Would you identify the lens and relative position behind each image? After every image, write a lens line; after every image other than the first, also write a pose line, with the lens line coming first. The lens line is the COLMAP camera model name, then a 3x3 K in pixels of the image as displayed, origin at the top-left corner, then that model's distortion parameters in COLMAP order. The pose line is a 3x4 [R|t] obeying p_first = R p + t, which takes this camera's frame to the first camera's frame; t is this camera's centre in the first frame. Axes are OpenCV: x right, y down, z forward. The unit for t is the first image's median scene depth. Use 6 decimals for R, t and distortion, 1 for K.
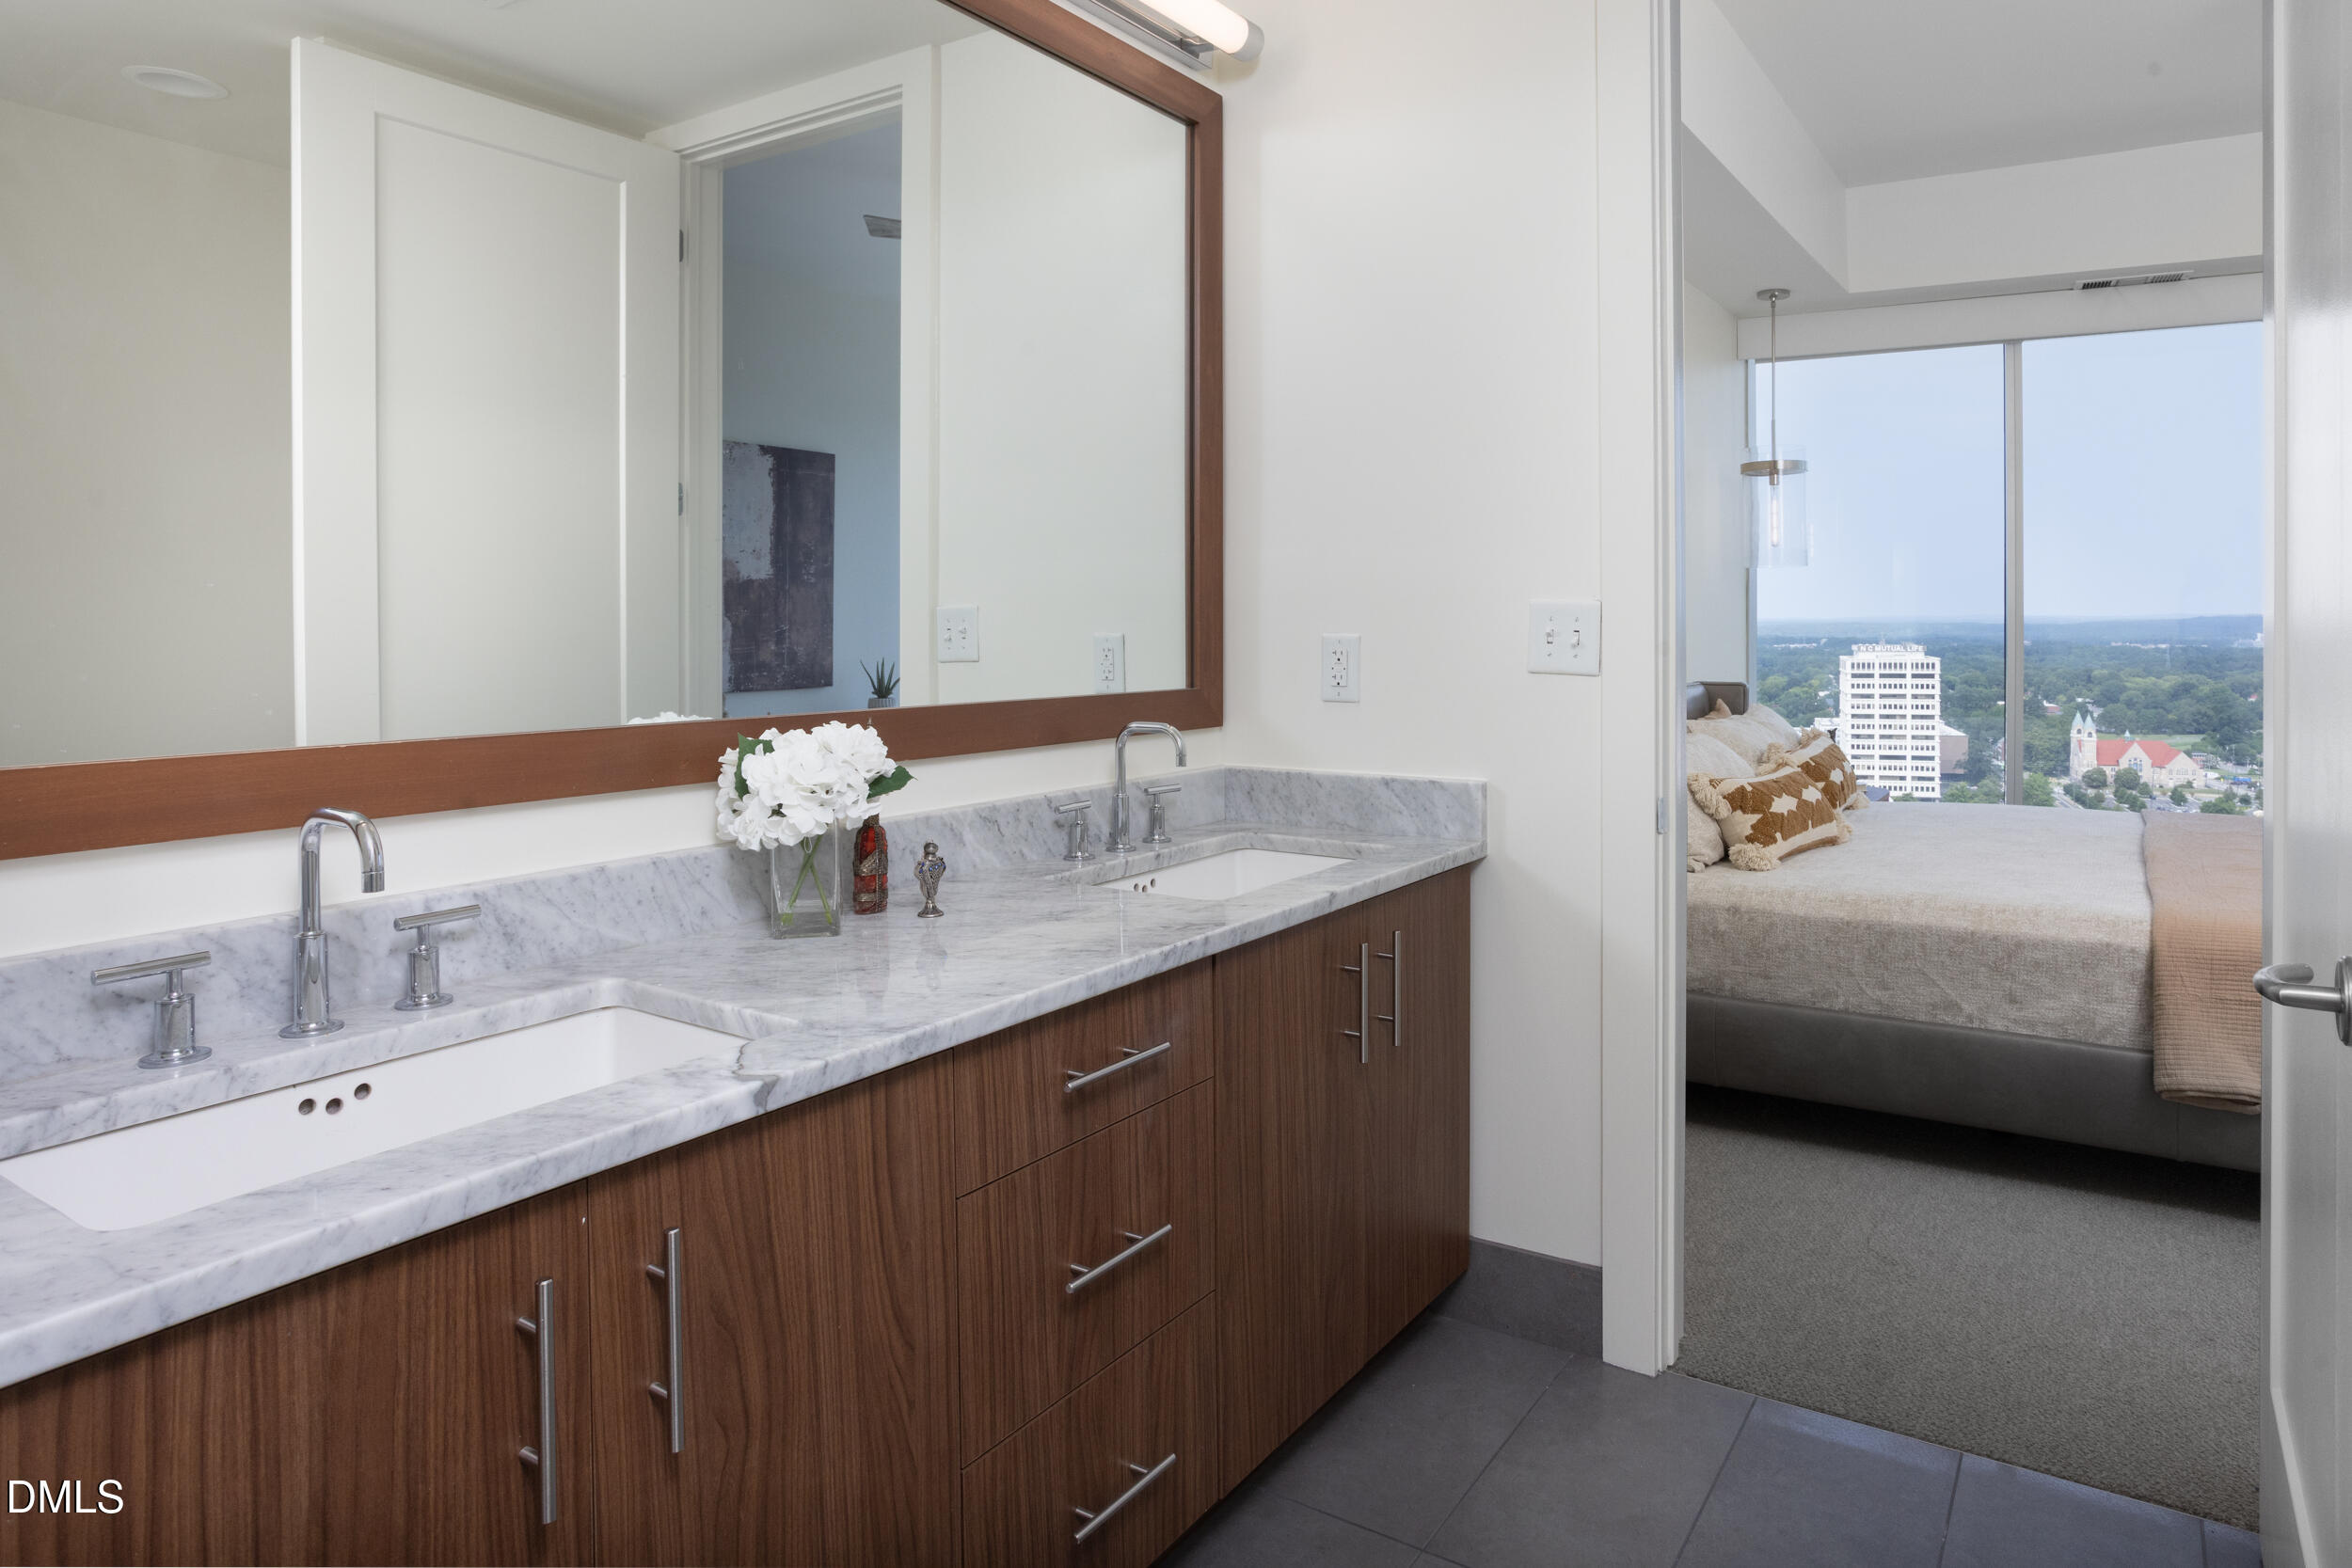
lens RADIAL K [[1450.9, 0, 1292.8], [0, 1450.9, 617.4], [0, 0, 1]] dist [-0.030004, 0.009857]
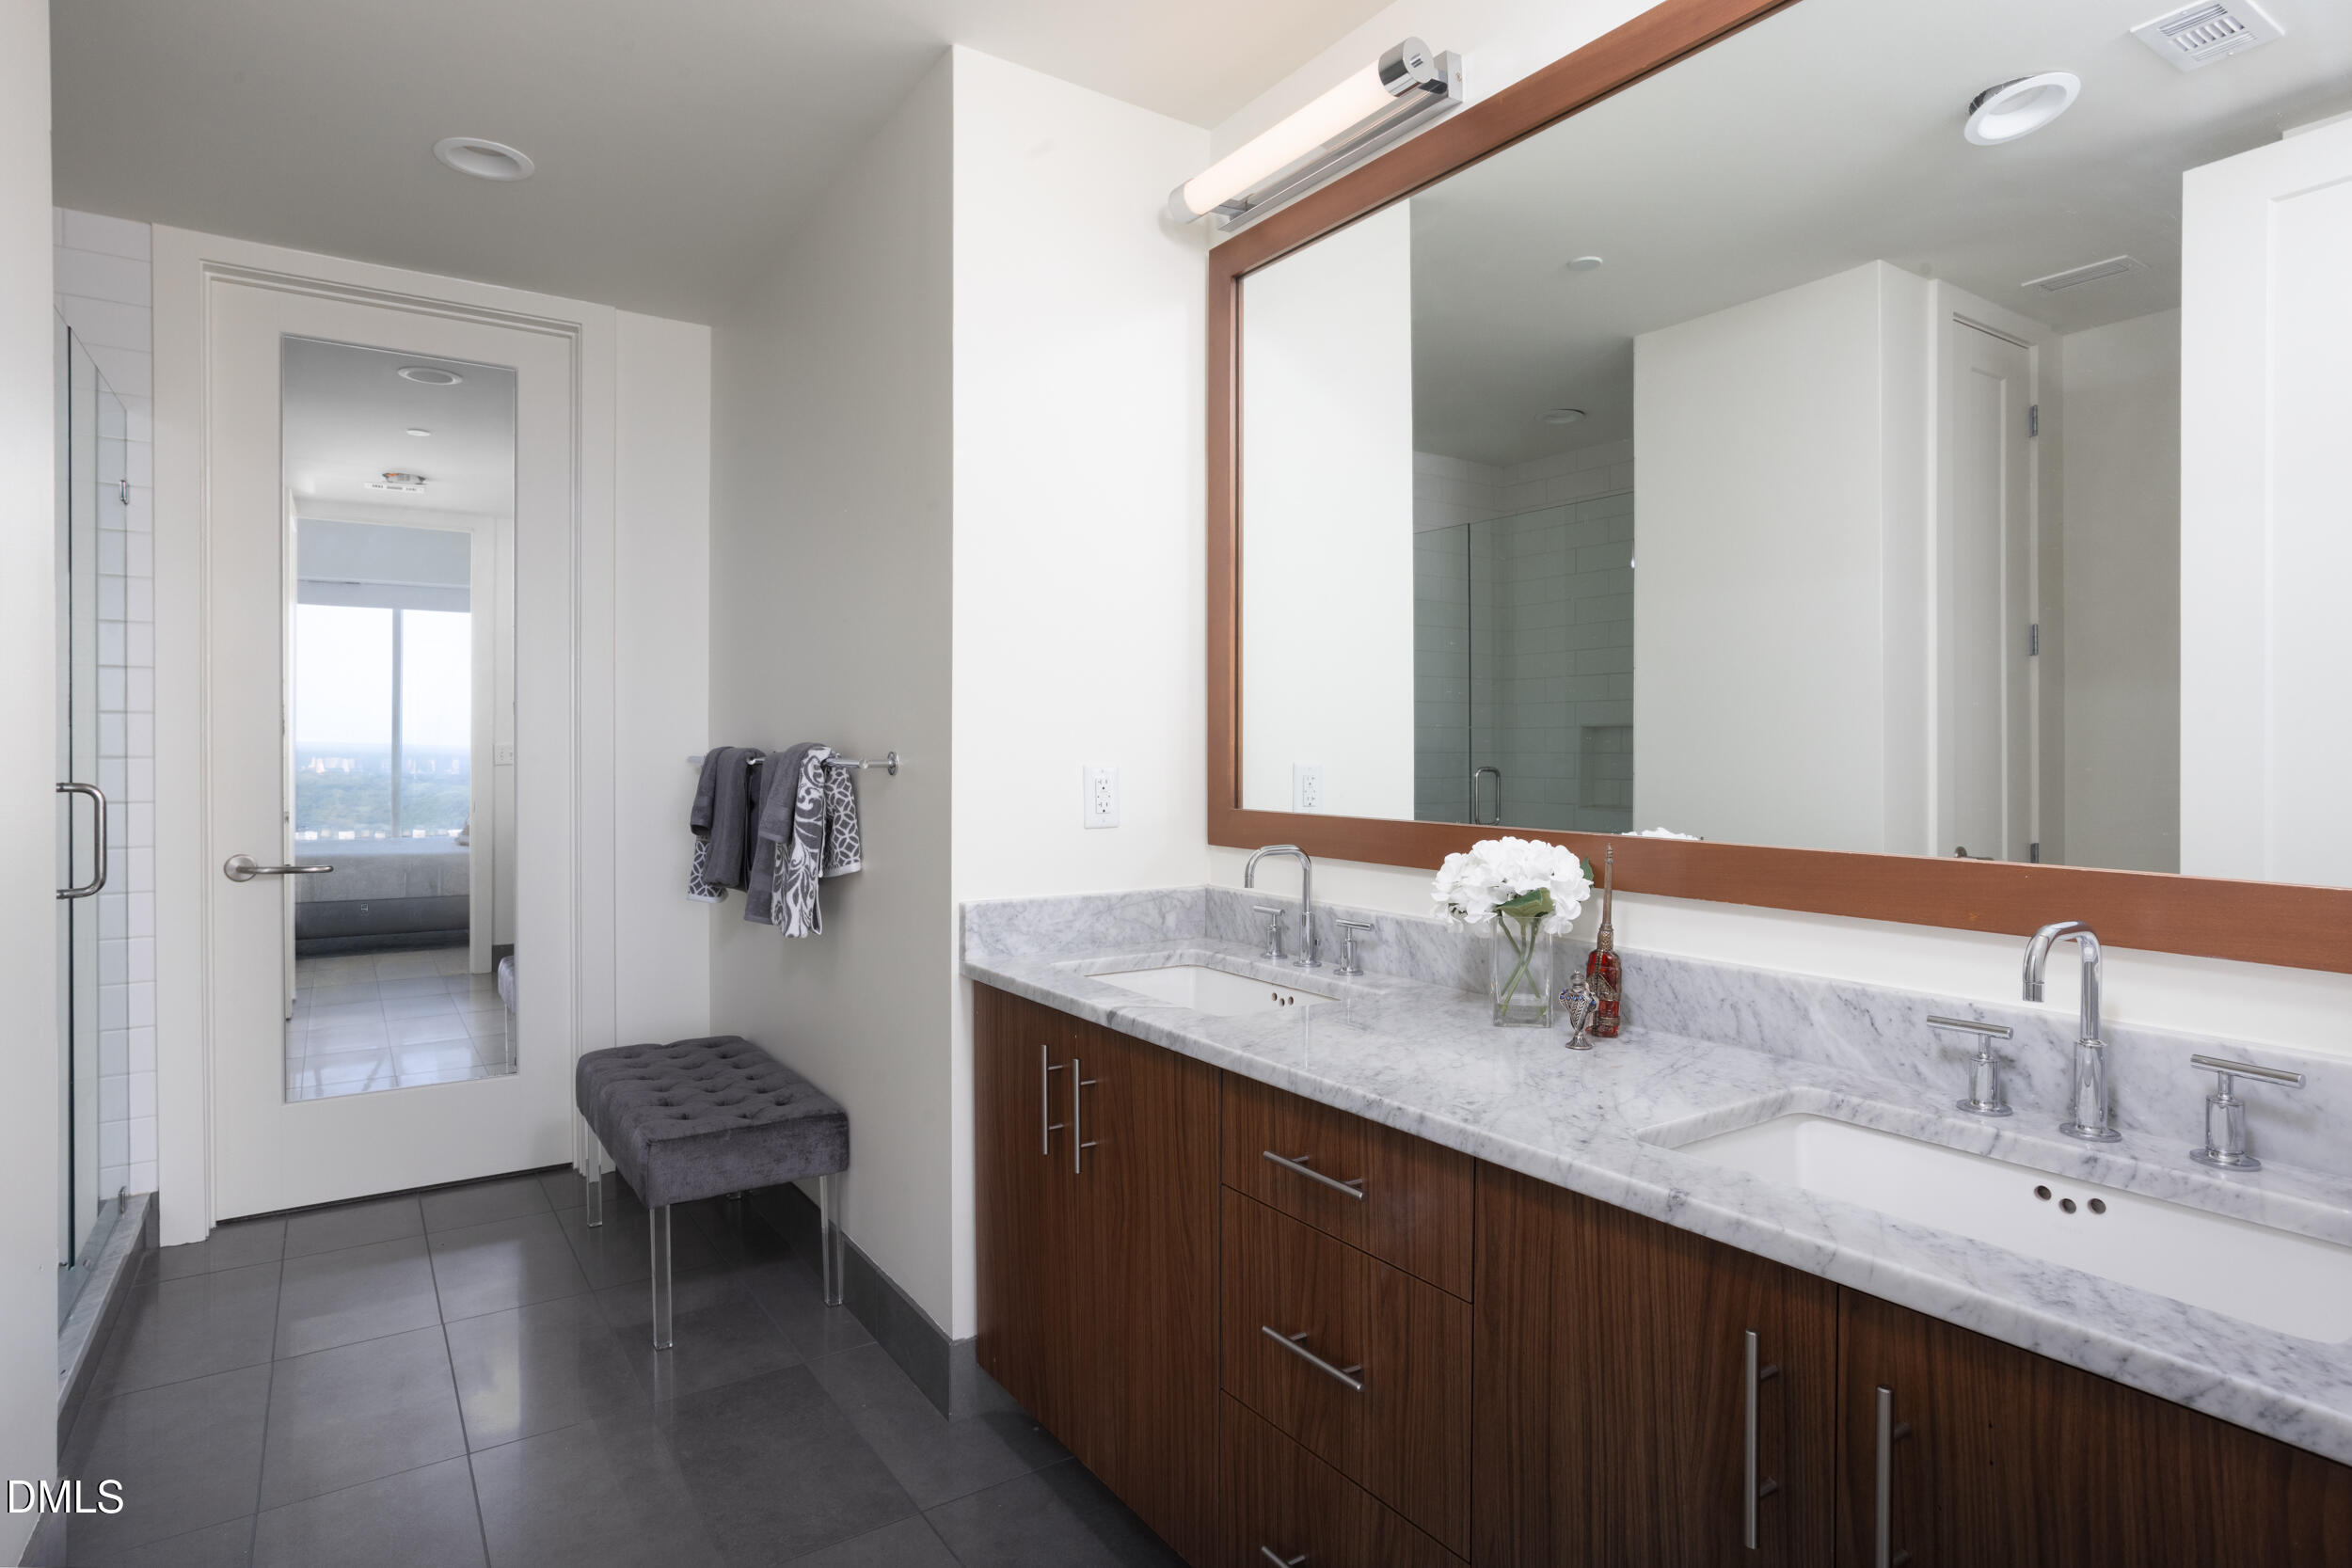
lens RADIAL K [[1263.8, 0, 1157.4], [0, 1263.8, 792.8], [0, 0, 1]] dist [0.000563, 0.006805]
pose [[-0.435853, 0.031352, -0.899471, 0.685656], [0.001726, 0.999420, 0.034000, 0.005301], [0.900016, 0.013266, -0.435655, 1.204151]]
